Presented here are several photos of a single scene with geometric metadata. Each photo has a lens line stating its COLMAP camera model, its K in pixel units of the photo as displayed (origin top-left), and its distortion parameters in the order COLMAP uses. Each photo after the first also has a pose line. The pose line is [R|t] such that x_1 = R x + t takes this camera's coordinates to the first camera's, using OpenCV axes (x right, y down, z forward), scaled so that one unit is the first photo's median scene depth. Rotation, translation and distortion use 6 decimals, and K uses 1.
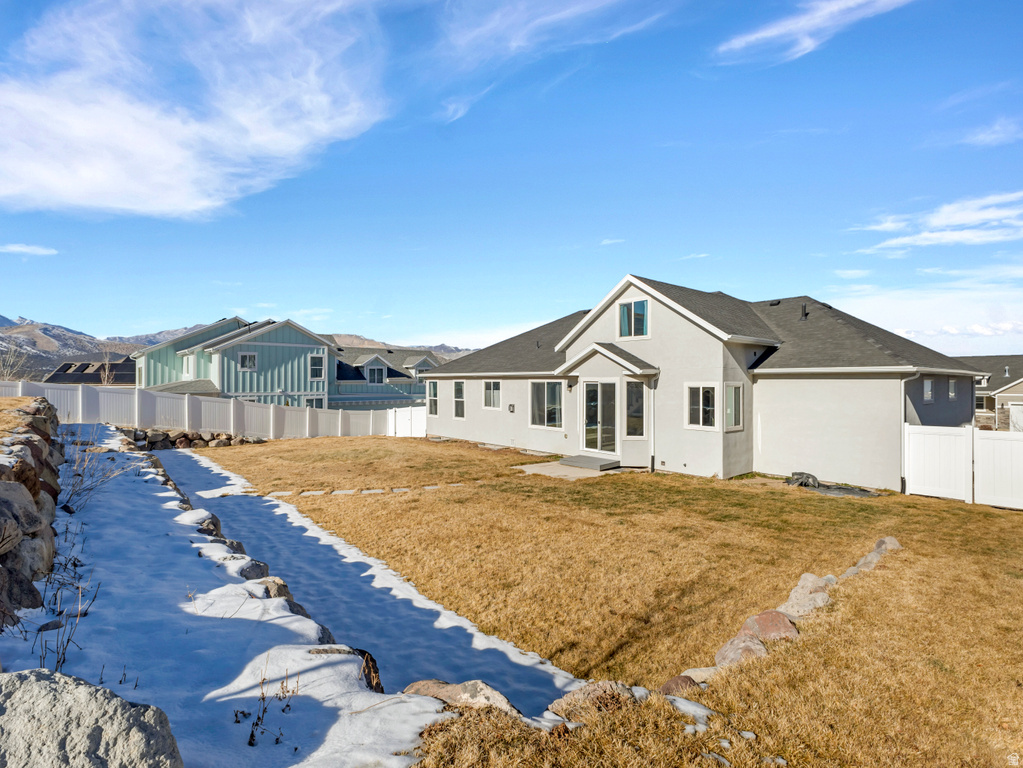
lens RADIAL K [[505.4, 0, 516.5], [0, 505.4, 384.9], [0, 0, 1]] dist [-0.019678, 0.005043]
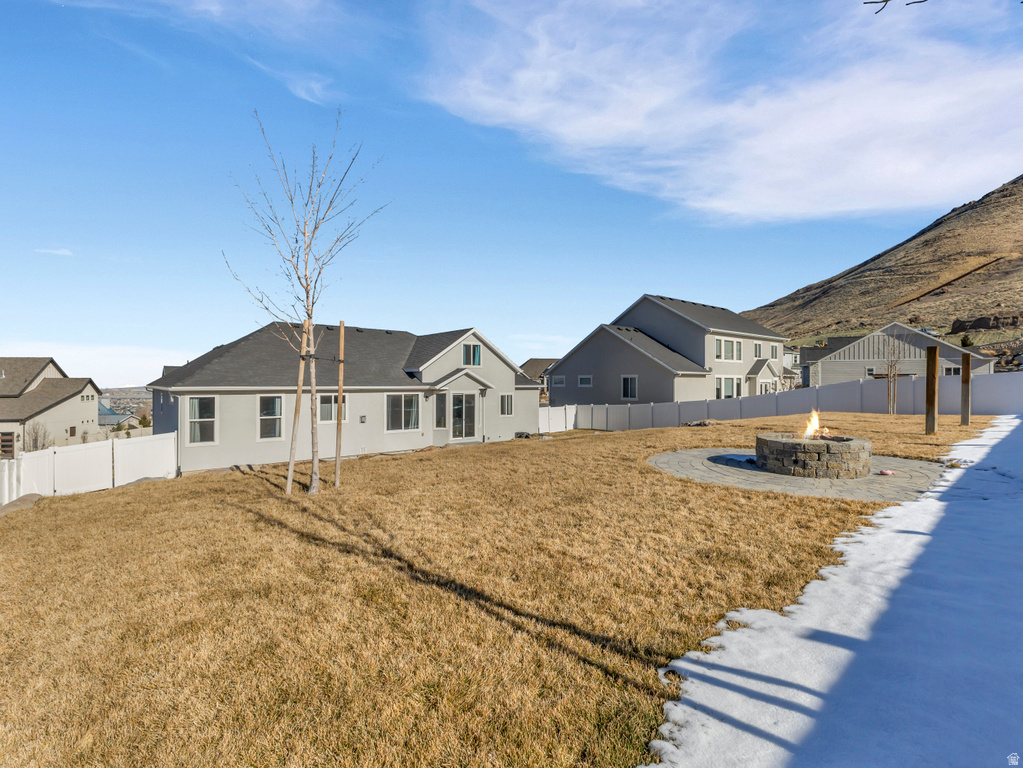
lens RADIAL K [[505.4, 0, 511.3], [0, 505.4, 382.4], [0, 0, 1]] dist [-0.019678, 0.005043]
pose [[-0.004177, -0.009374, 0.999947, -1.191378], [-0.000734, 0.999956, 0.009371, -0.047107], [-0.999991, -0.000695, -0.004183, 0.738853]]
